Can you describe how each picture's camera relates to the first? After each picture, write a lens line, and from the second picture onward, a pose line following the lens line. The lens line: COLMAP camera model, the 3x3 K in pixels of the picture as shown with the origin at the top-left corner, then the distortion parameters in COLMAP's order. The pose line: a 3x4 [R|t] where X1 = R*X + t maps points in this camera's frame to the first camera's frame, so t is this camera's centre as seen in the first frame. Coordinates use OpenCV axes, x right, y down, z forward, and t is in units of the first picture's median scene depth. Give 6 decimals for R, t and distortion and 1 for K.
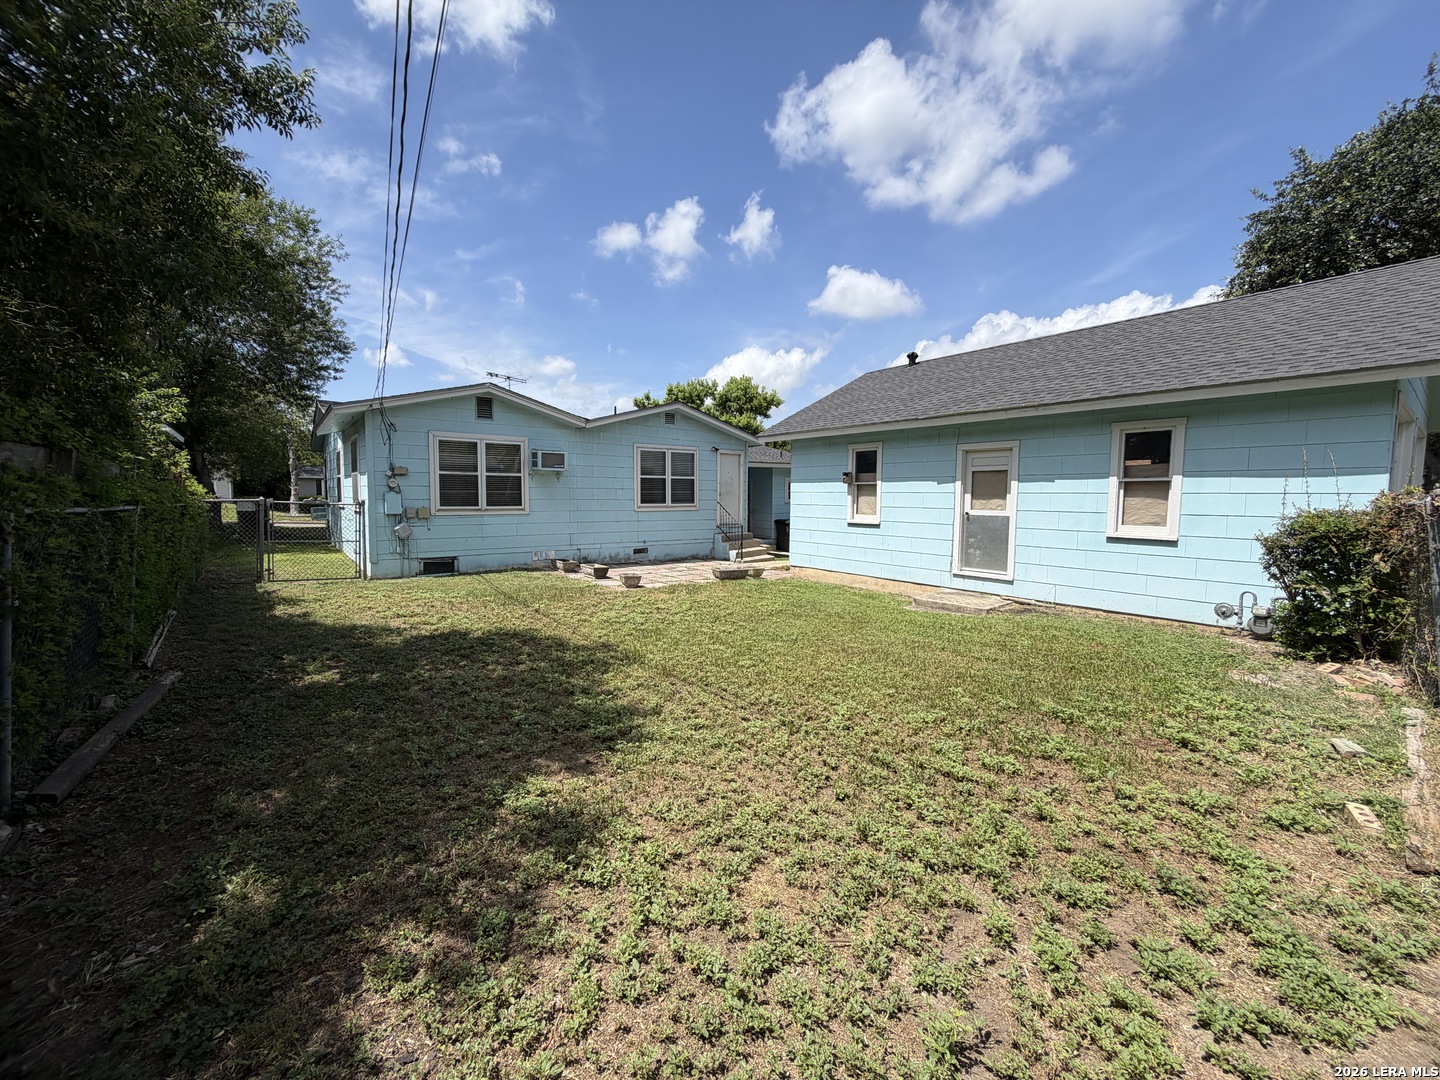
lens RADIAL K [[575.0, 0, 717.9], [0, 575.0, 540.3], [0, 0, 1]] dist [0.001287, 0.000634]
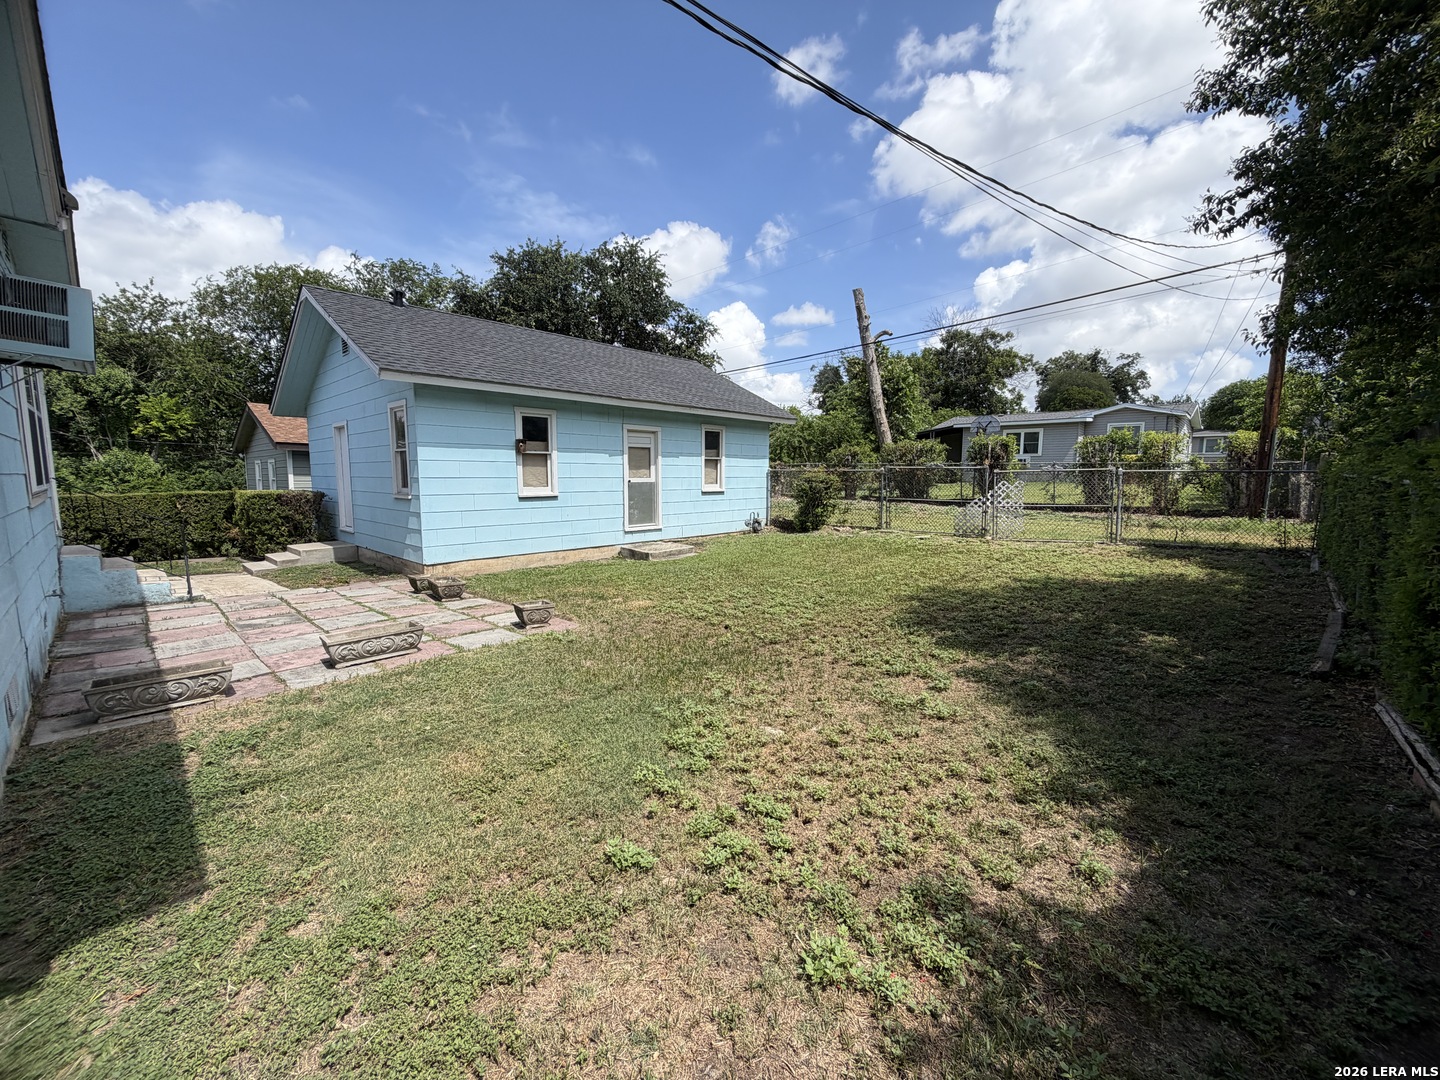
lens RADIAL K [[575.0, 0, 718.0], [0, 575.0, 539.1], [0, 0, 1]] dist [0.001287, 0.000634]
pose [[-0.139479, -0.126351, 0.982131, -0.838341], [0.066684, 0.988376, 0.136625, -0.081749], [-0.987977, 0.084548, -0.129432, 1.007453]]
